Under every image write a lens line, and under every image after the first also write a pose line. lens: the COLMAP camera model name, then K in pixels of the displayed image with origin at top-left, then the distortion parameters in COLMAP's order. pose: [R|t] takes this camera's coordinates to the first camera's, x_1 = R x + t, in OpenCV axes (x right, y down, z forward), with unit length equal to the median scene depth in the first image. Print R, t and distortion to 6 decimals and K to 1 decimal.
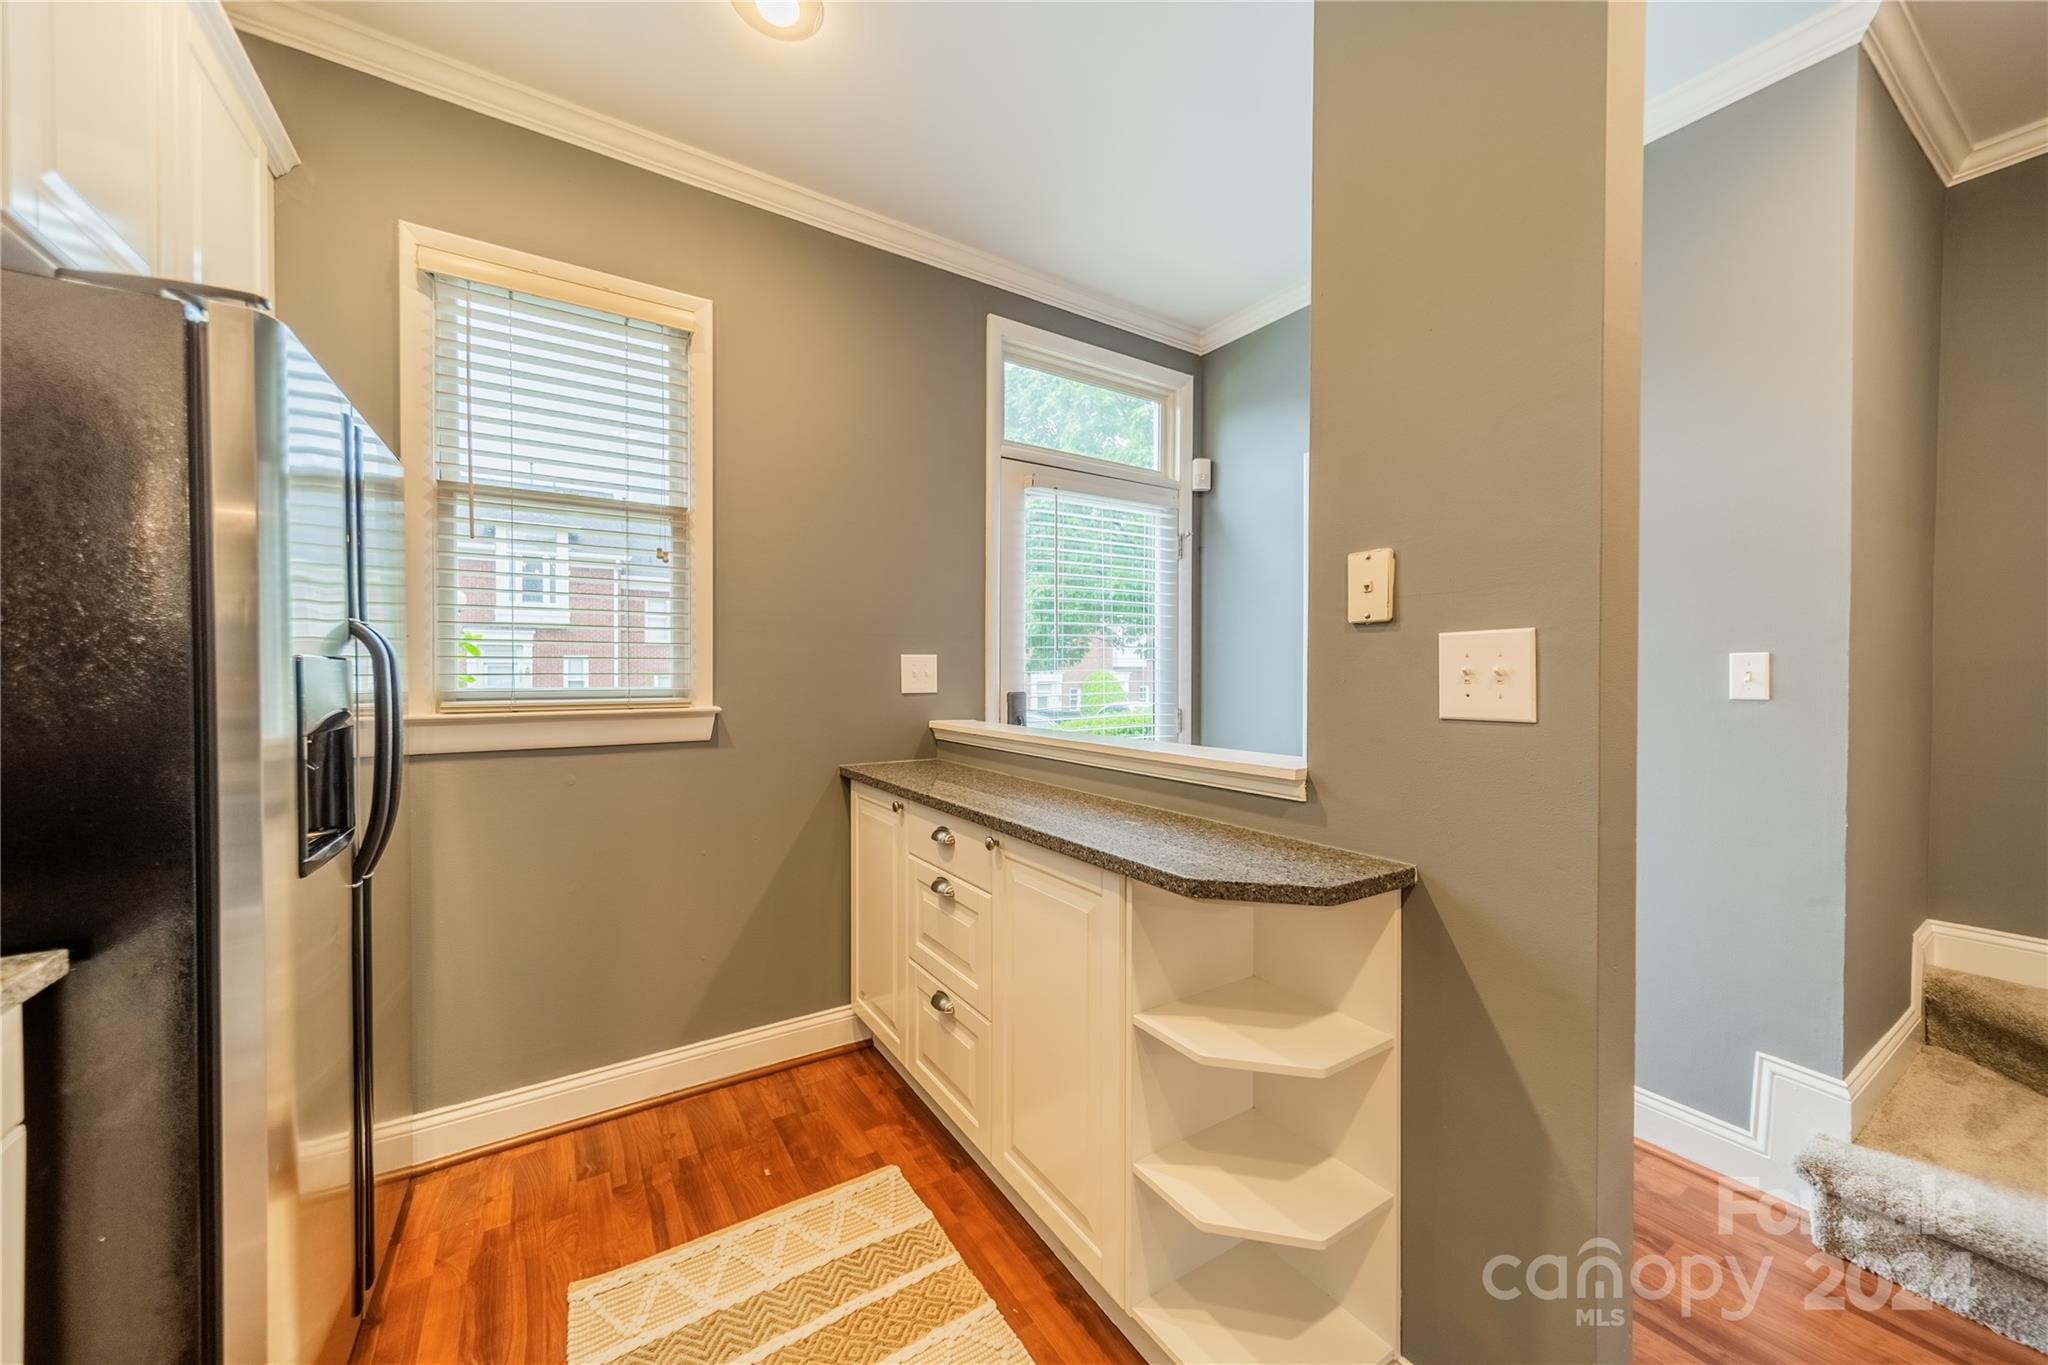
lens RADIAL K [[729.2, 0, 1027.1], [0, 729.2, 682.5], [0, 0, 1]] dist [0.008936, -0.000241]
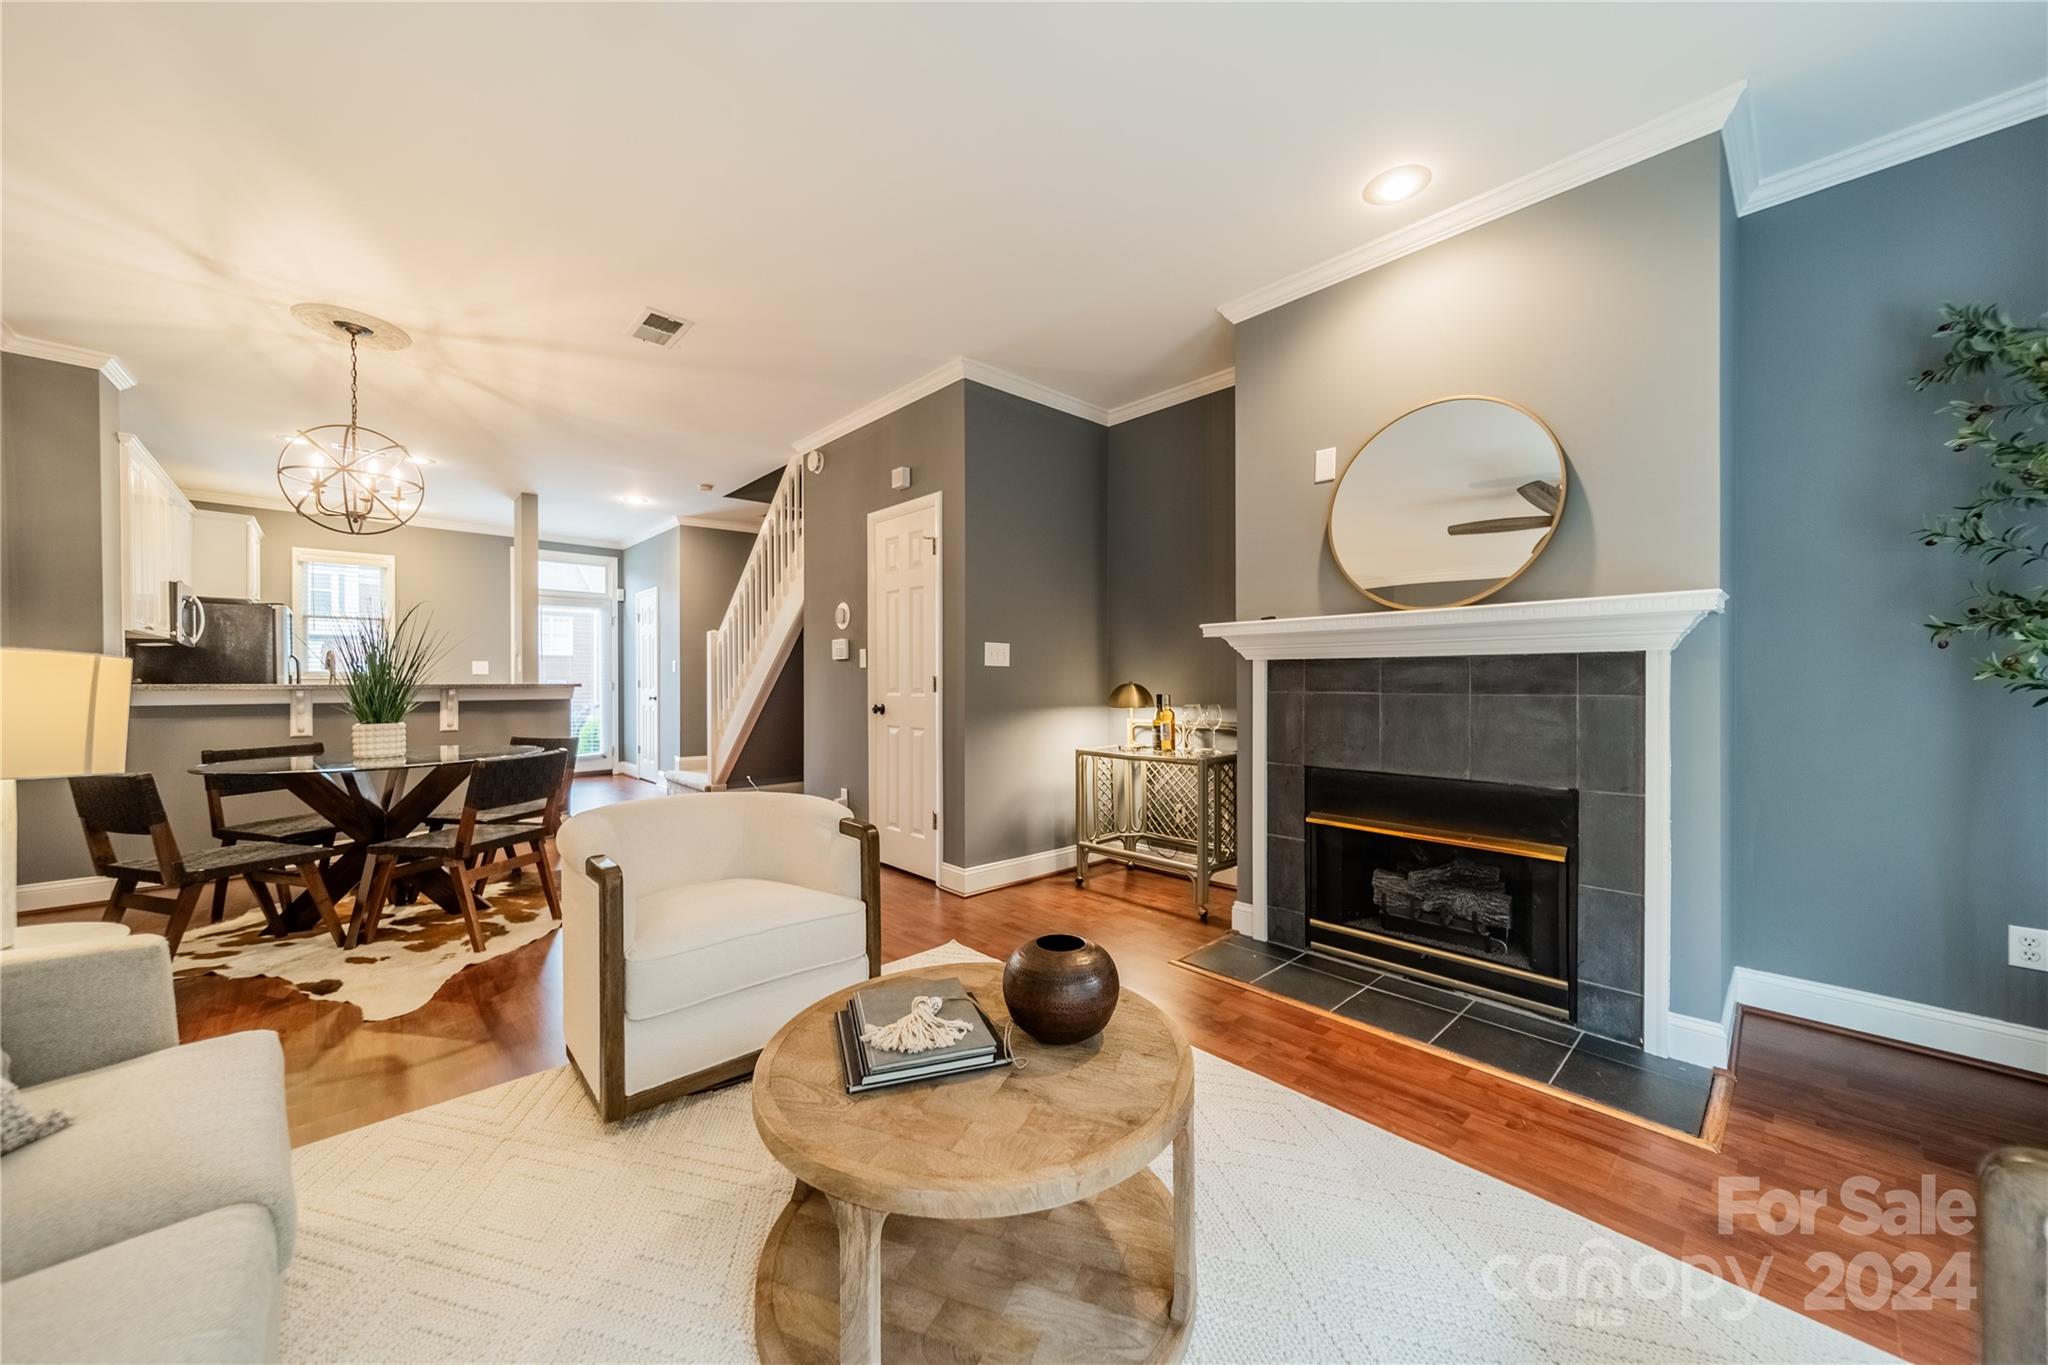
lens RADIAL K [[729.2, 0, 1021.9], [0, 729.2, 679.9], [0, 0, 1]] dist [0.008936, -0.000241]
pose [[0.980569, -0.004189, 0.196129, 1.780431], [0.007073, 0.999877, -0.014008, 0.118028], [-0.196046, 0.015123, 0.980478, -2.966715]]
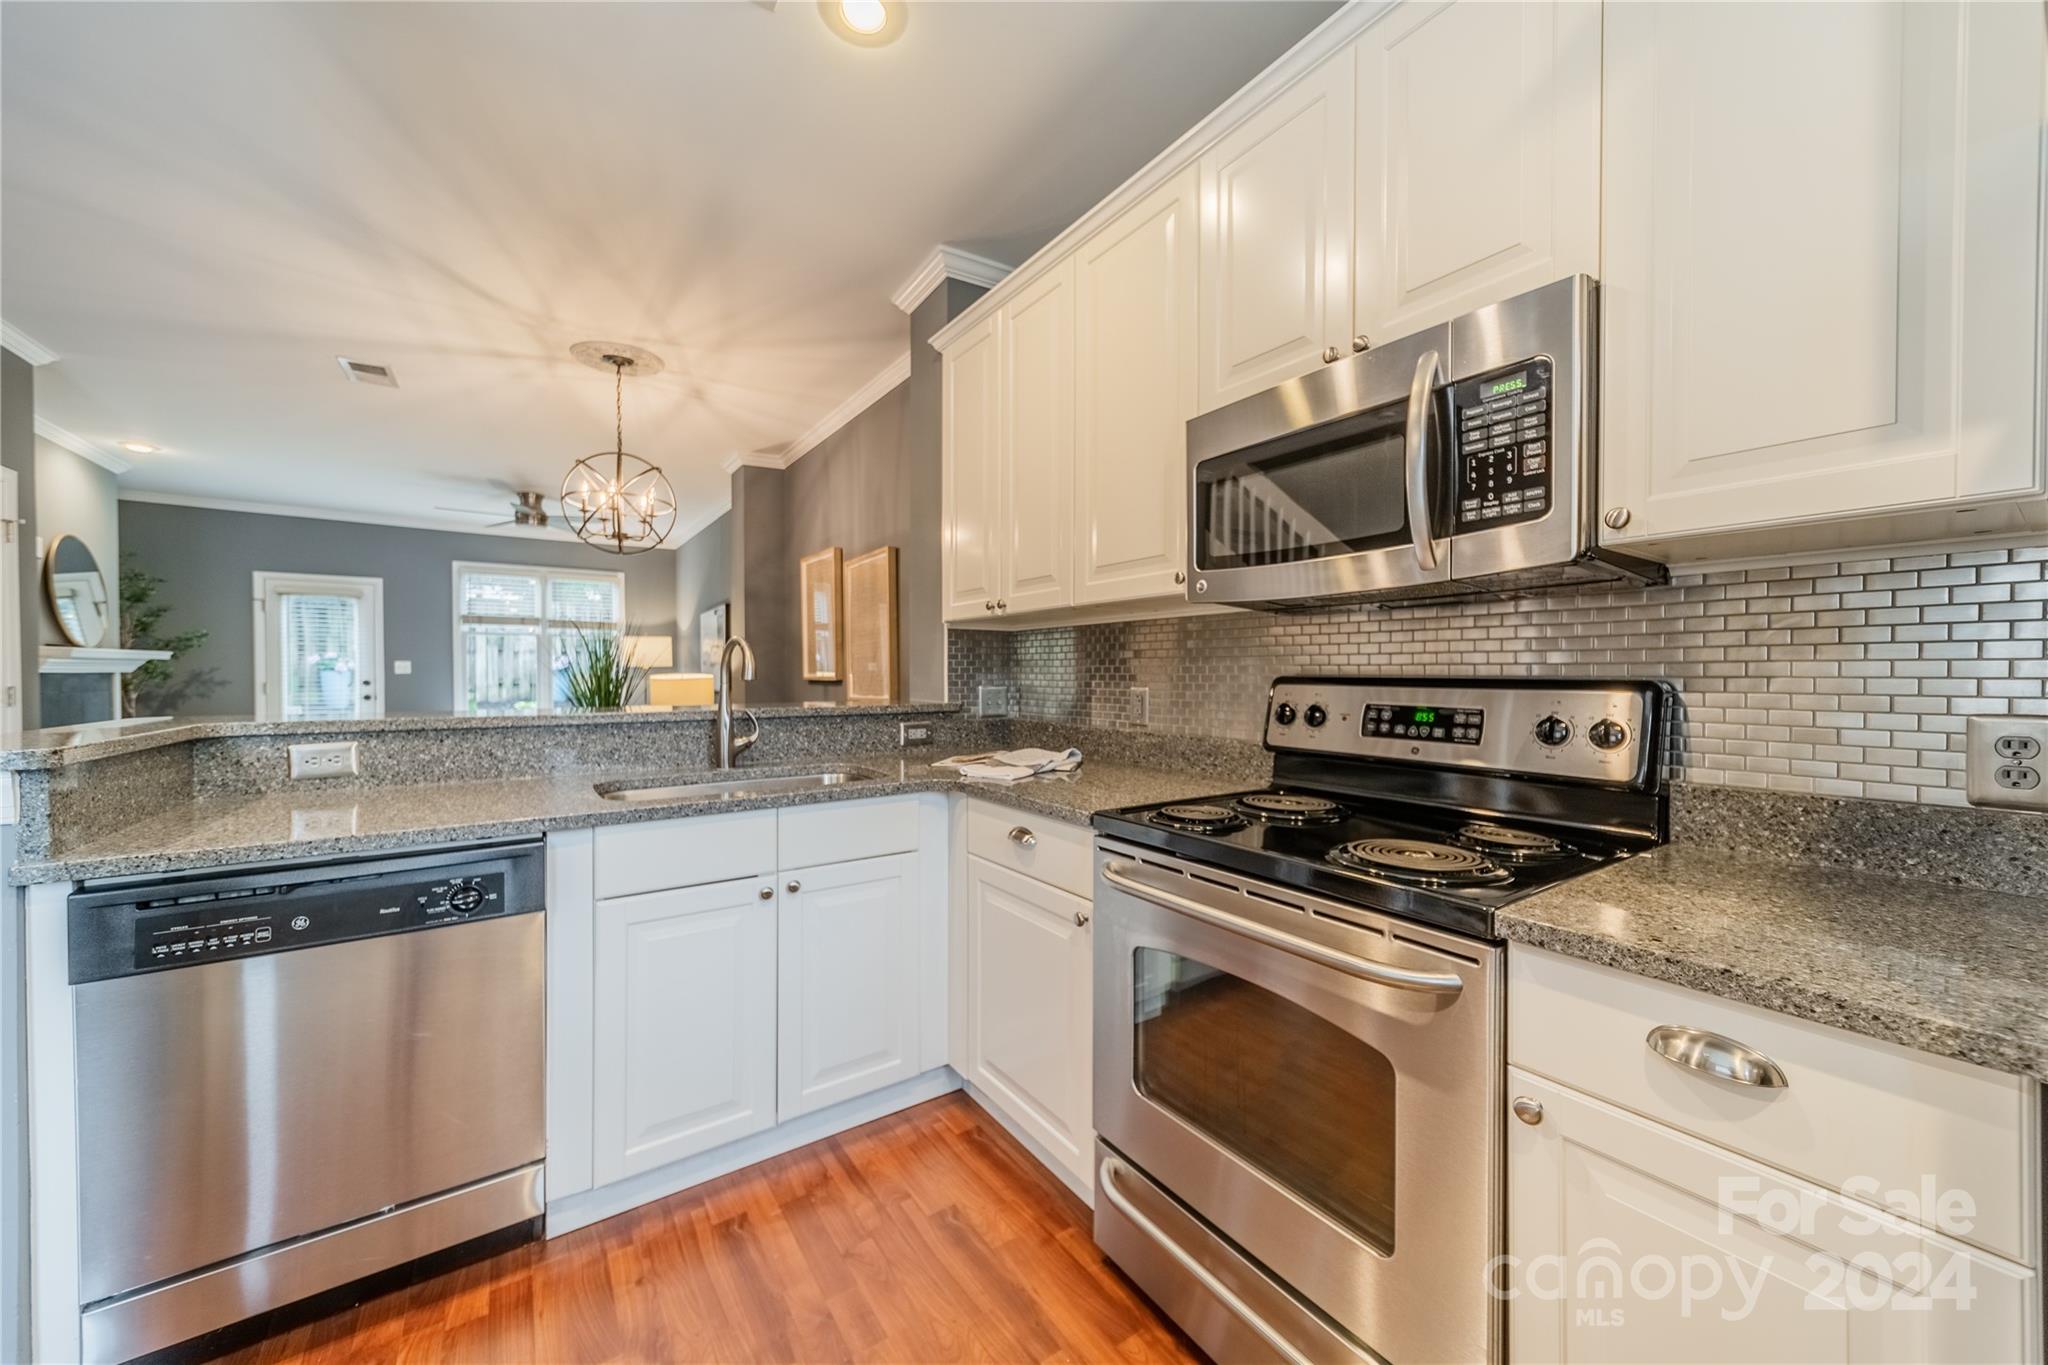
lens RADIAL K [[729.2, 0, 1025.8], [0, 729.2, 682.8], [0, 0, 1]] dist [0.008936, -0.000241]
pose [[-0.998377, -0.002449, -0.056889, -0.177534], [-0.004210, 0.999515, 0.030854, 0.011626], [0.056786, 0.031044, -0.997904, 0.649140]]
